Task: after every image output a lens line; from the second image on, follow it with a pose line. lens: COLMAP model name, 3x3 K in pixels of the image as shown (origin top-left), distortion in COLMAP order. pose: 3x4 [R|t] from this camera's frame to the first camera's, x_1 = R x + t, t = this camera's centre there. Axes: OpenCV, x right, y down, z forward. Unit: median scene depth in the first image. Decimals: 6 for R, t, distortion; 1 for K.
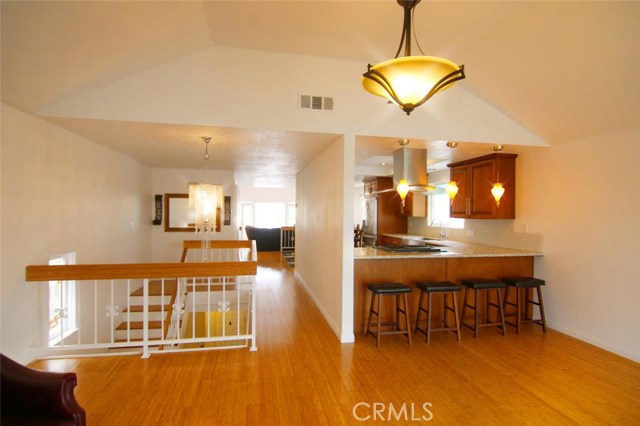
lens RADIAL K [[324.4, 0, 320.8], [0, 324.4, 213.5], [0, 0, 1]] dist [-0.015323, -0.003858]
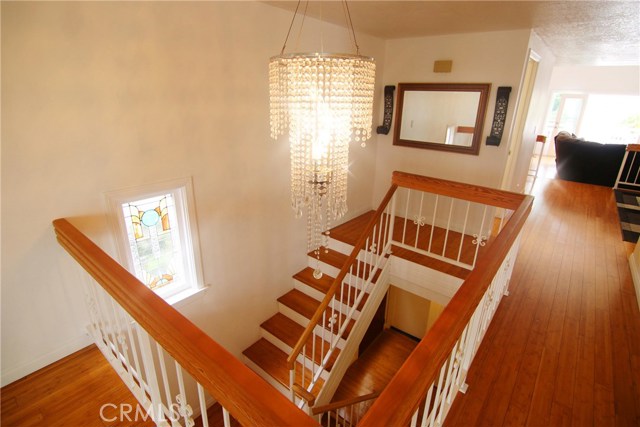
lens RADIAL K [[324.4, 0, 320.3], [0, 324.4, 214.6], [0, 0, 1]] dist [-0.015323, -0.003858]
pose [[0.633368, 0.273710, -0.723828, -0.065587], [-0.019253, 0.940643, 0.338850, -0.037180], [0.773611, -0.200681, 0.601043, 0.534169]]
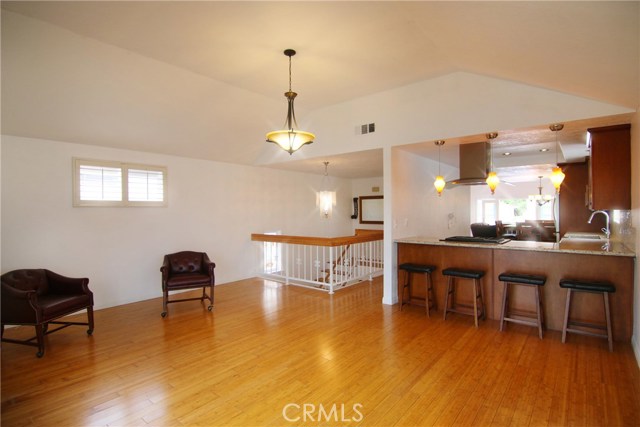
lens RADIAL K [[324.4, 0, 317.4], [0, 324.4, 210.6], [0, 0, 1]] dist [-0.015323, -0.003858]
pose [[0.623033, -0.015044, -0.782051, 0.602356], [0.007922, 0.999885, -0.012923, 0.019807], [0.782156, 0.001856, 0.623080, -0.032198]]
